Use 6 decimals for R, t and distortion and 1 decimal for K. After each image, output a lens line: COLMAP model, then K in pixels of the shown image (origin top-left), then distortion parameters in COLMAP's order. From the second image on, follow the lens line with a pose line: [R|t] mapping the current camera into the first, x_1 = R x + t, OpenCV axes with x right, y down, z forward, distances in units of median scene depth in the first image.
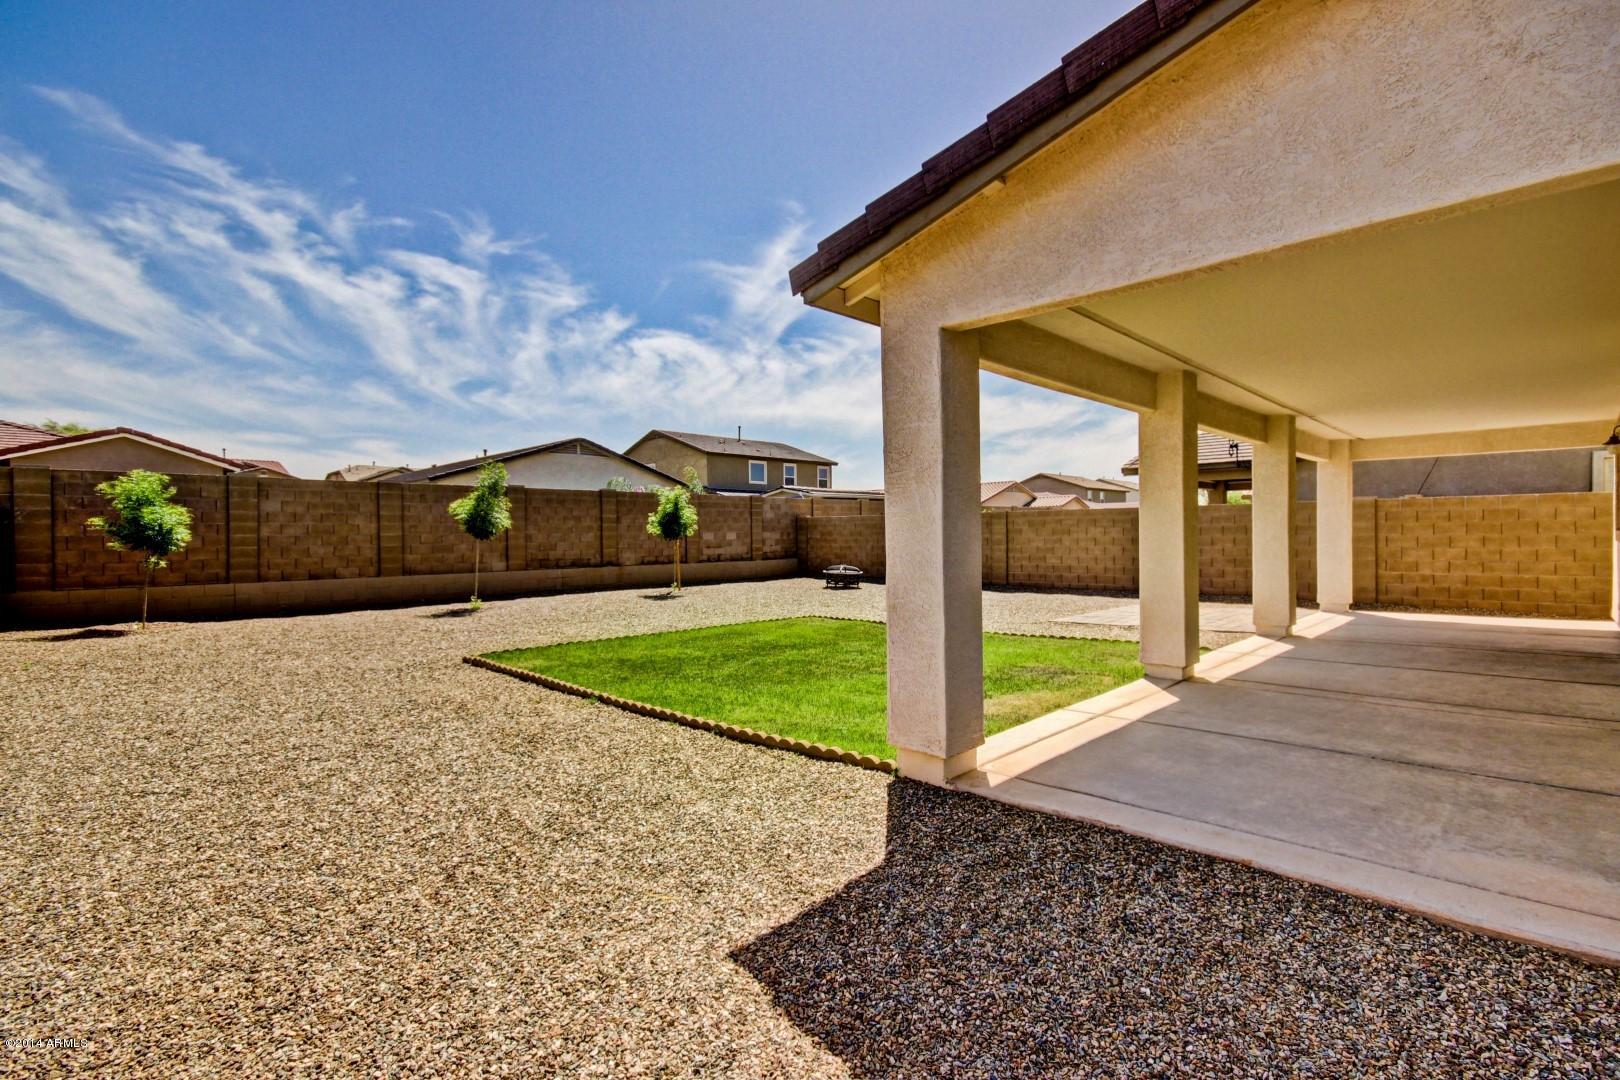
lens RADIAL K [[741.4, 0, 813.5], [0, 741.4, 548.0], [0, 0, 1]] dist [0.005341, 0.000058]
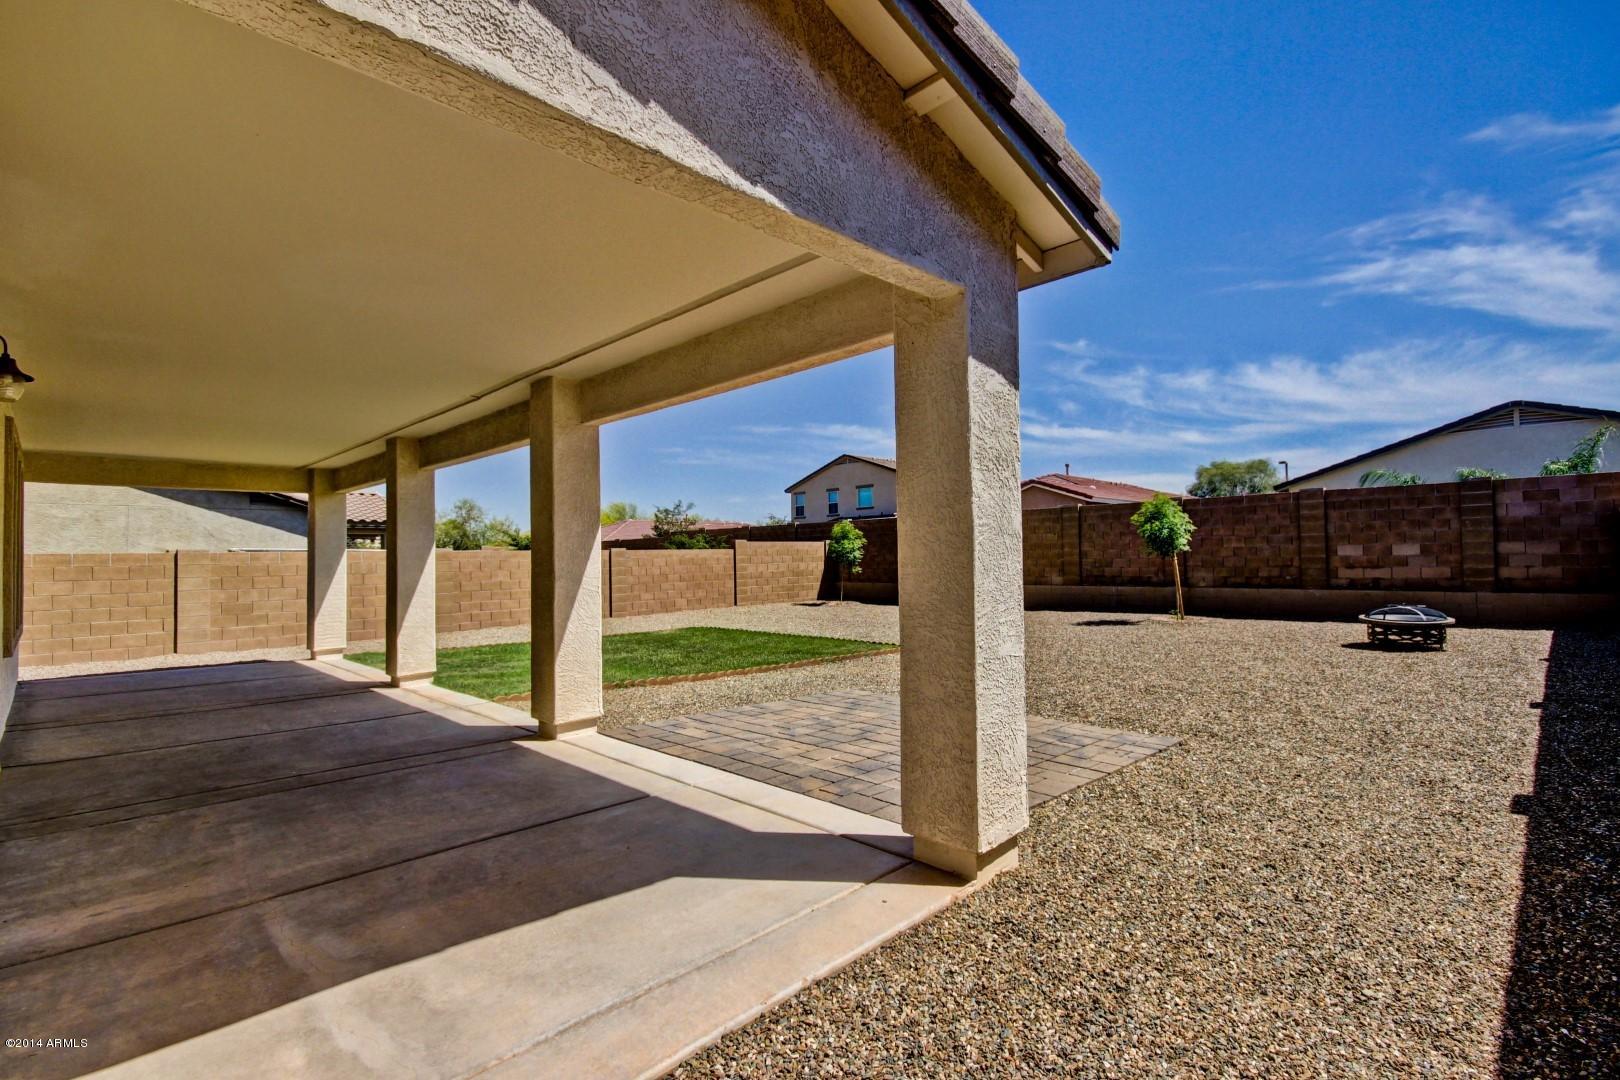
lens RADIAL K [[720.7, 0, 810.0], [0, 720.7, 540.0], [0, 0, 1]] dist [-0.000221, -0.000222]
pose [[-0.013148, -0.013639, -0.999821, 0.488376], [-0.001926, 0.999905, -0.013615, -0.014842], [0.999912, 0.001746, -0.013173, 0.489982]]
